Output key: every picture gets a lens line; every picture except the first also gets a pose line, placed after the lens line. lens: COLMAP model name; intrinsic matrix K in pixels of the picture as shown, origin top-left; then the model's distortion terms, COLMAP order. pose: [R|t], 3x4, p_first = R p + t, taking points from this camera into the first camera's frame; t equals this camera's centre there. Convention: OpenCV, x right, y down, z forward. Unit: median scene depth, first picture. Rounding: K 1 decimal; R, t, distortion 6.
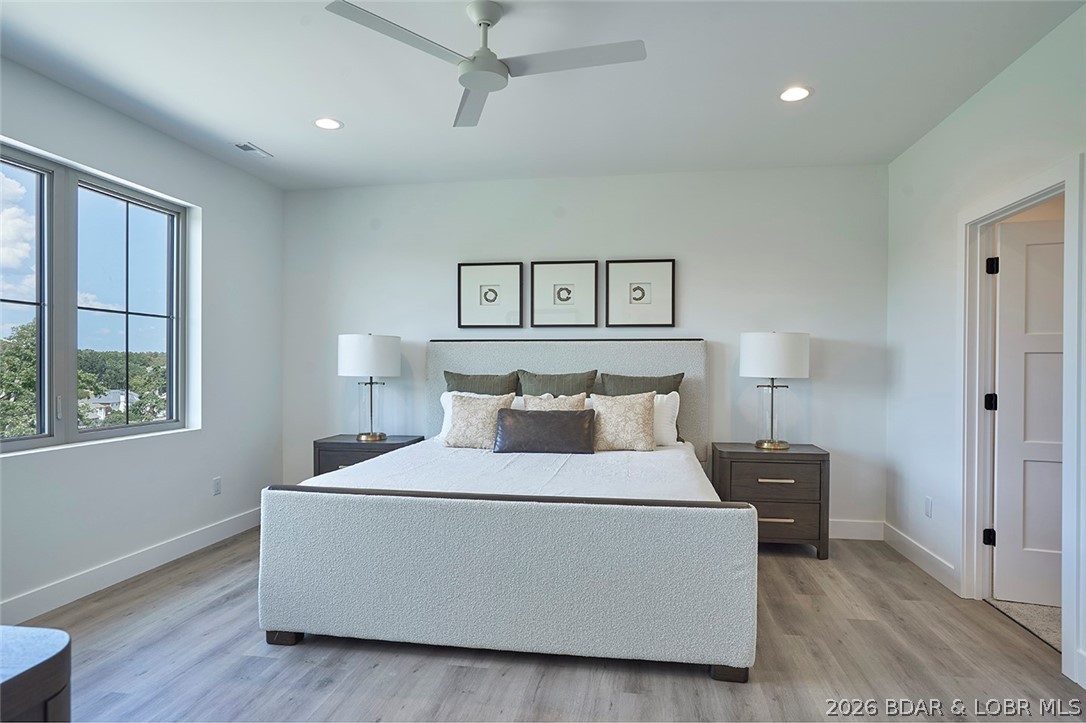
lens RADIAL K [[602.7, 0, 535.1], [0, 602.7, 366.9], [0, 0, 1]] dist [-0.029039, 0.019170]
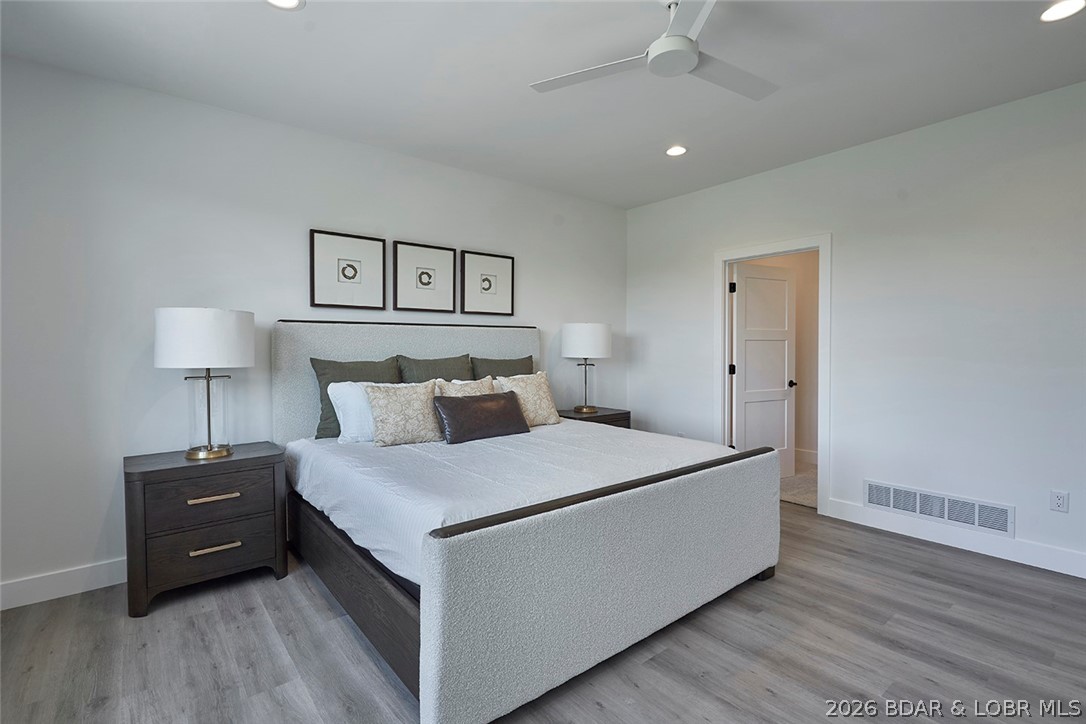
lens RADIAL K [[502.3, 0, 535.7], [0, 502.3, 354.5], [0, 0, 1]] dist [0.000048, 0.001390]
pose [[0.683074, -0.015580, 0.730183, -0.446439], [0.007747, 0.999871, 0.014086, -0.005267], [-0.730308, -0.003965, 0.683106, 0.306333]]
